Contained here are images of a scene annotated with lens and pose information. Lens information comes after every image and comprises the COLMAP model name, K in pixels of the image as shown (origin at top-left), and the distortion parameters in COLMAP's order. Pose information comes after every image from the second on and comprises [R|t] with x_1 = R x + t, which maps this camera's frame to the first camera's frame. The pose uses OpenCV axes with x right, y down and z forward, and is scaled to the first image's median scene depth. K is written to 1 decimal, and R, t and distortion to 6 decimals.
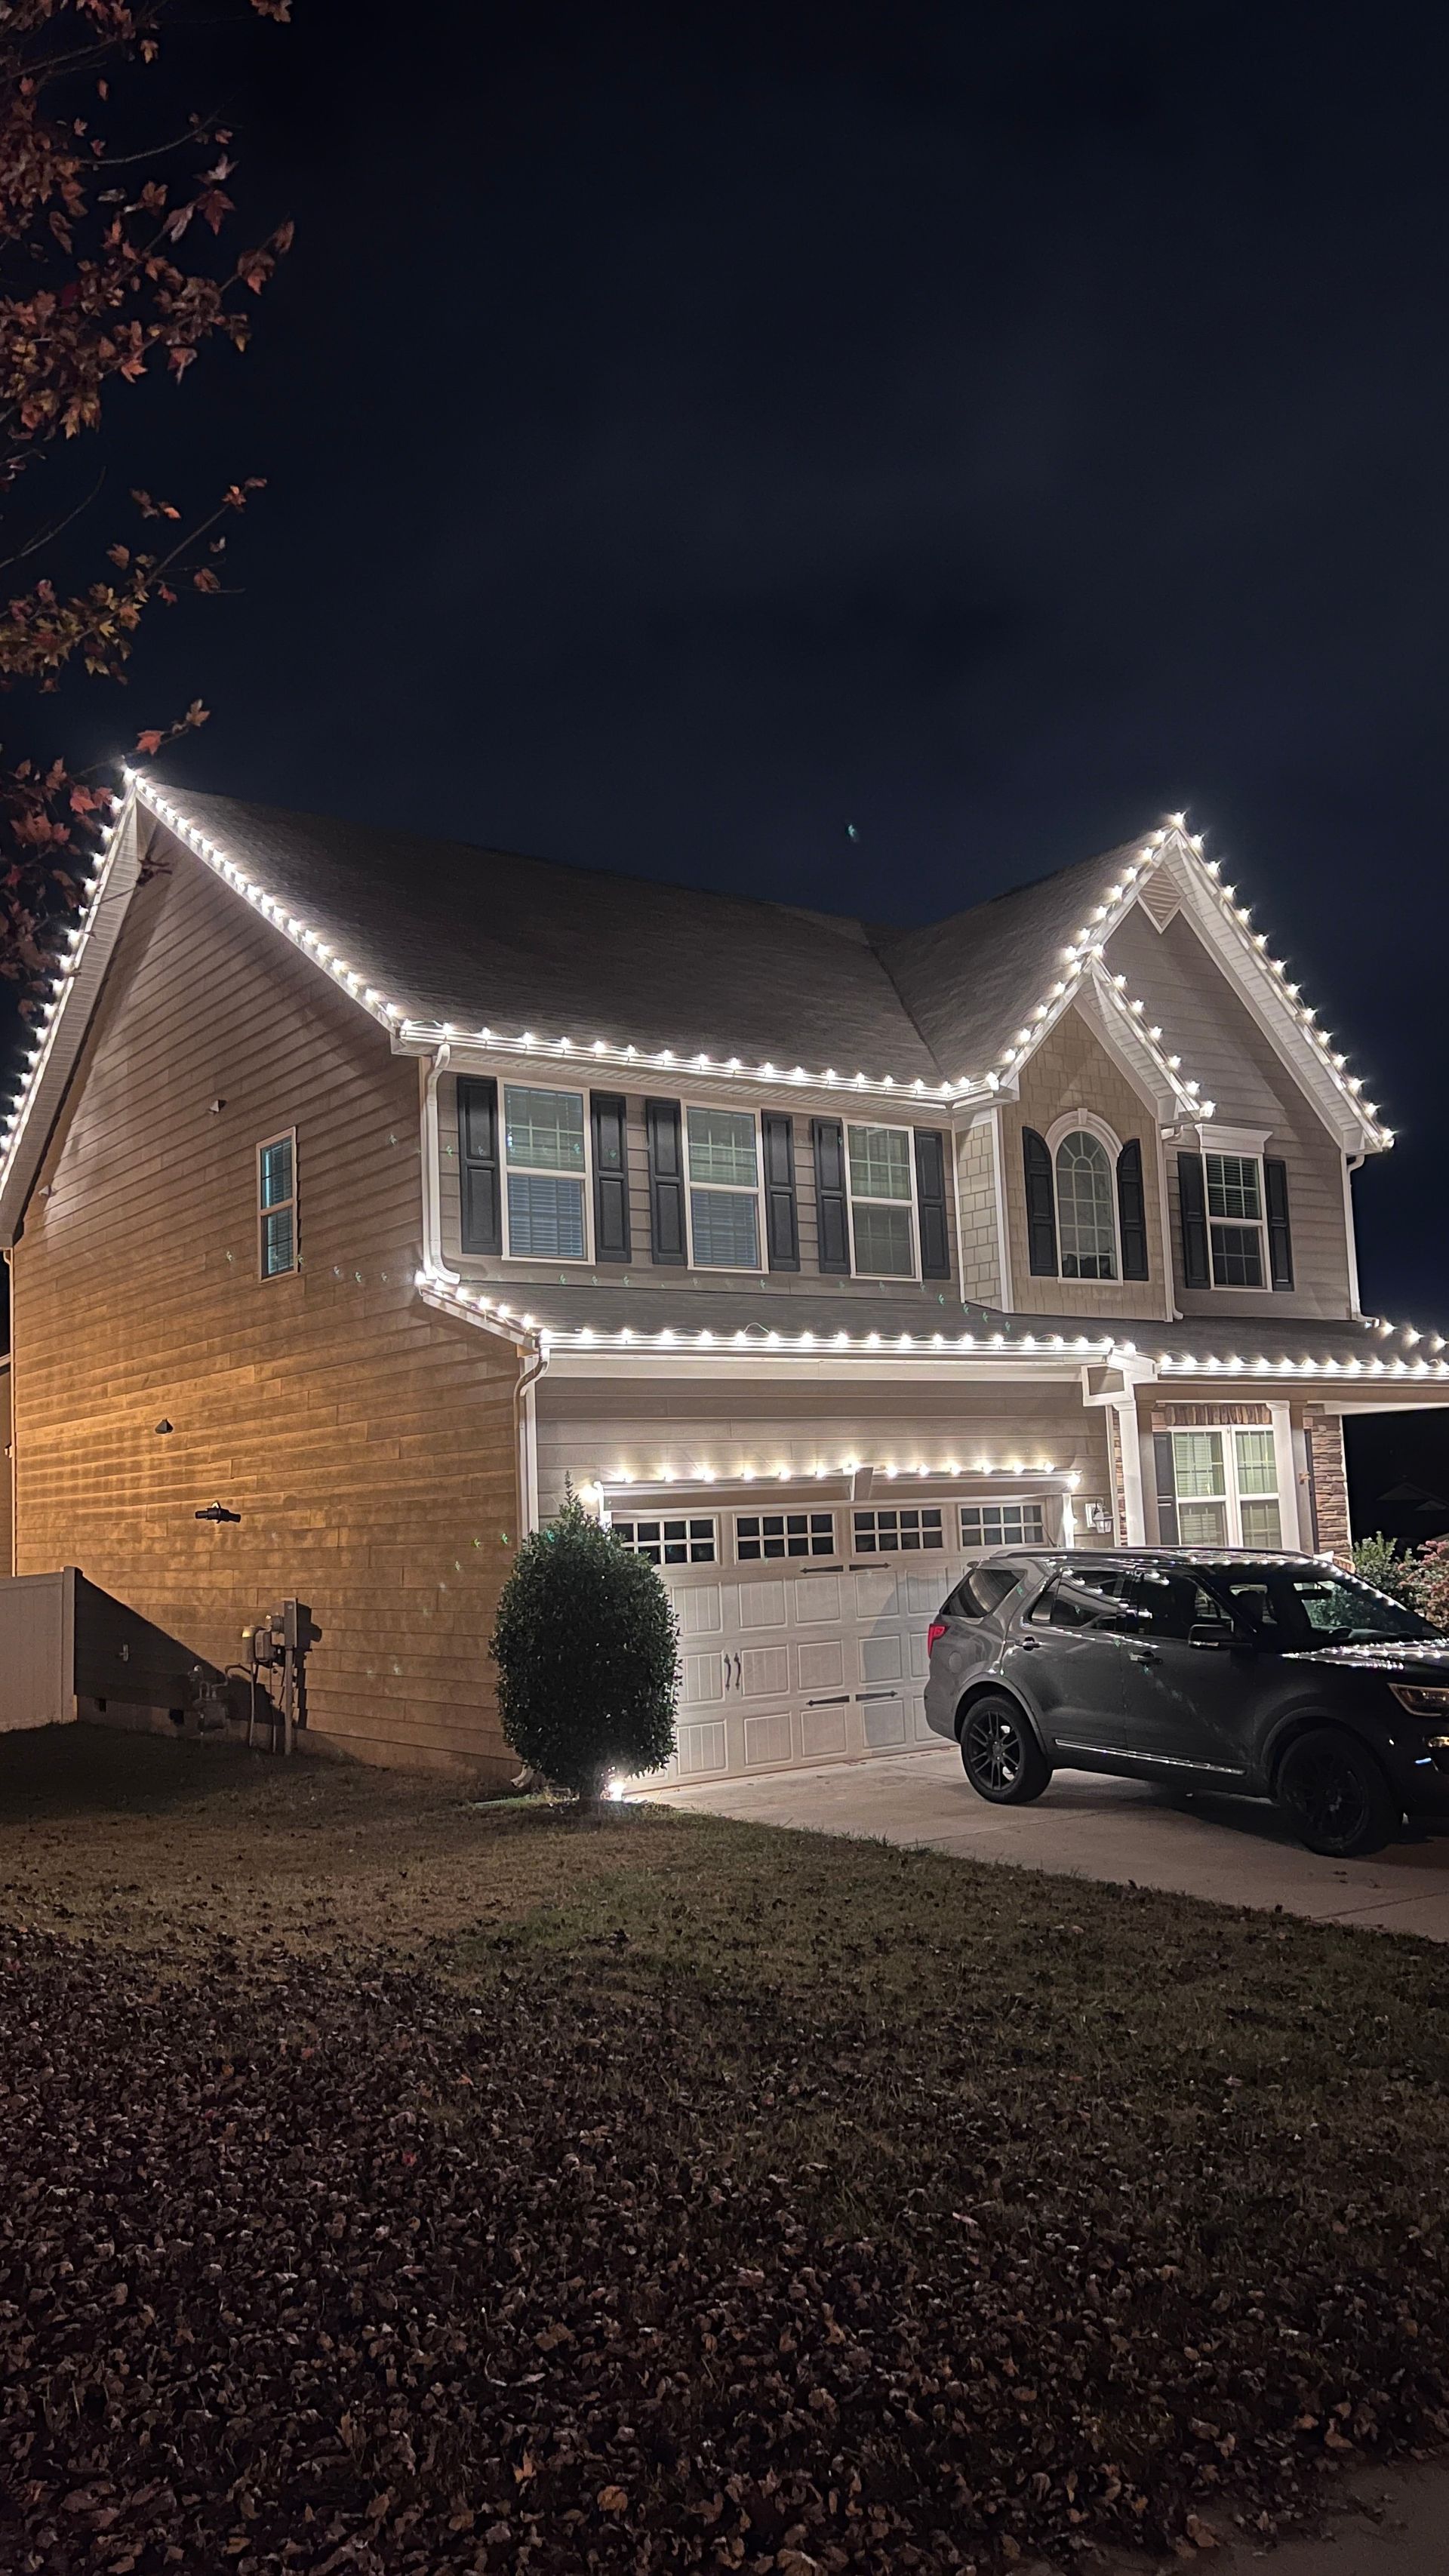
lens RADIAL K [[1776.3, 0, 730.4], [0, 1776.3, 1346.2], [0, 0, 1]] dist [0.195828, -0.328613]
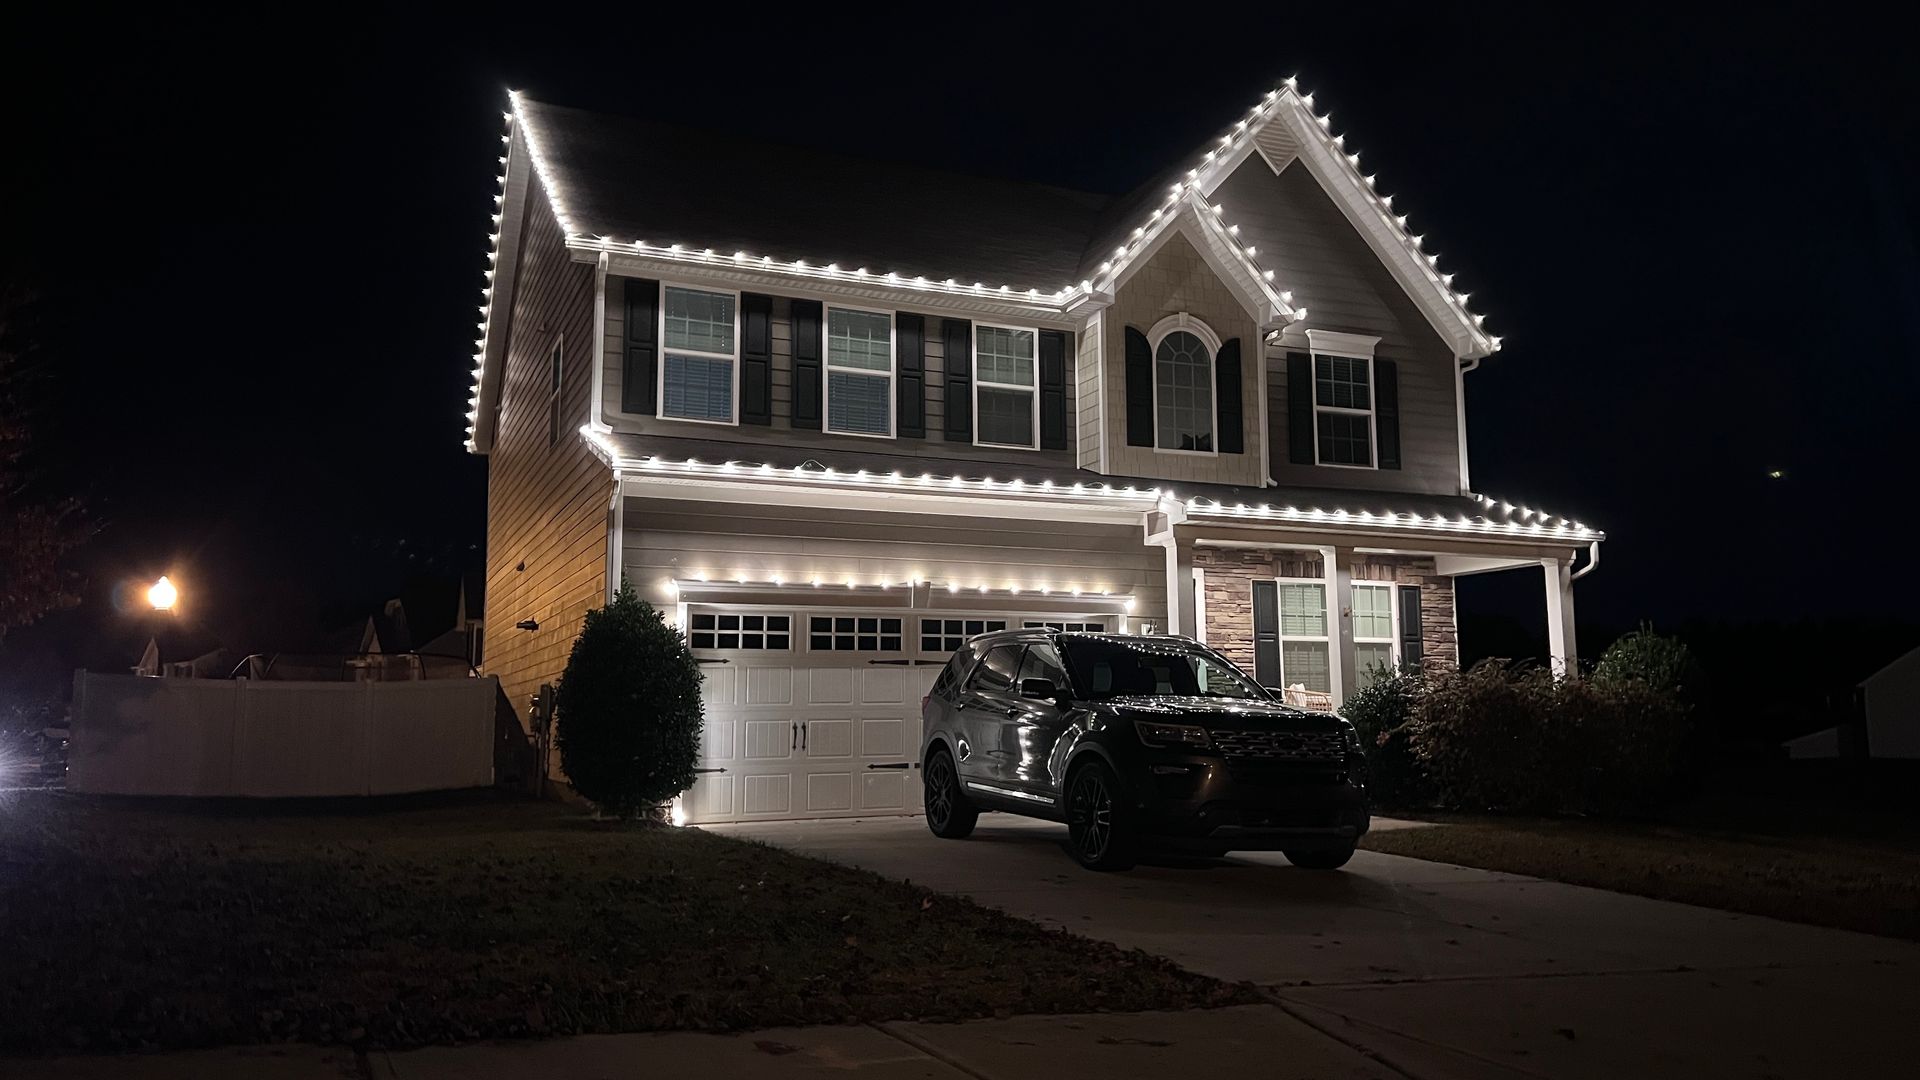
lens RADIAL K [[1324.0, 0, 960.0], [0, 1324.0, 540.0], [0, 0, 1]] dist [0.195828, -0.328613]
pose [[0.978008, 0.009395, -0.208355, 0.256673], [-0.015935, 0.999431, -0.029735, 0.057454], [0.207957, 0.032401, 0.977601, 0.078987]]
